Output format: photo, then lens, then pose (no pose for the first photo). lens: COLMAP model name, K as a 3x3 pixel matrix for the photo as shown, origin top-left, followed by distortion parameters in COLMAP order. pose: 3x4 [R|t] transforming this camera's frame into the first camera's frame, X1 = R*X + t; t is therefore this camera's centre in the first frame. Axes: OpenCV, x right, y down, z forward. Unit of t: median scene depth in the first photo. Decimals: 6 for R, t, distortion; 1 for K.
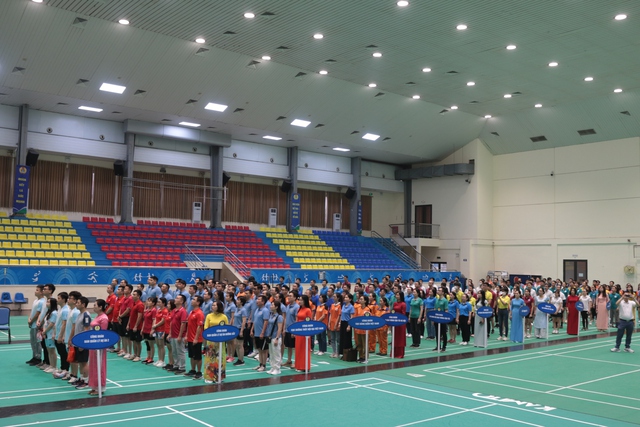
lens RADIAL K [[646.6, 0, 318.0], [0, 646.6, 216.0], [0, 0, 1]] dist [-0.091091, 0.000000]
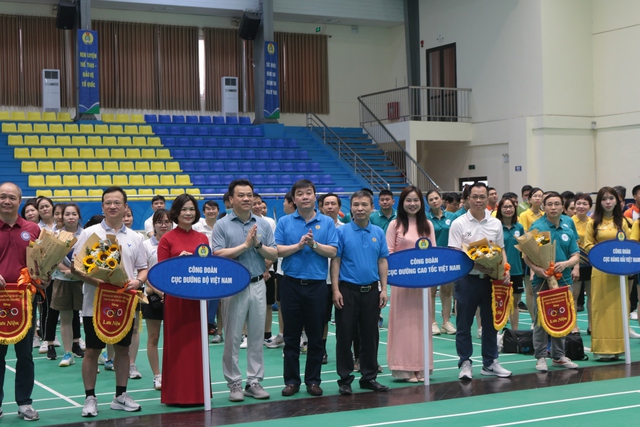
lens RADIAL K [[1110.6, 0, 322.9], [0, 1110.6, 209.9], [0, 0, 1]] dist [-0.013584, 0.000000]
pose [[0.979092, -0.040118, -0.199421, 0.237424], [0.053174, 0.996748, 0.060549, 0.043760], [0.196343, -0.069887, 0.978041, 0.273796]]
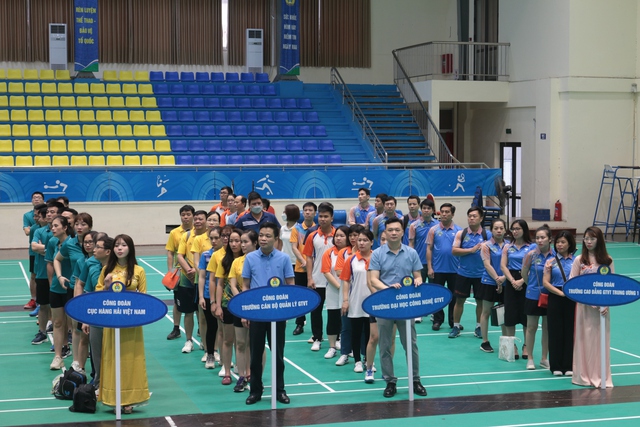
lens RADIAL K [[1231.9, 0, 322.8], [0, 1231.9, 175.0], [0, 0, 1]] dist [0.009535, 0.000000]
pose [[0.918753, -0.011362, -0.394668, 0.373550], [0.046490, 0.995746, 0.079558, 0.028118], [0.392085, -0.091443, 0.915373, 0.301675]]
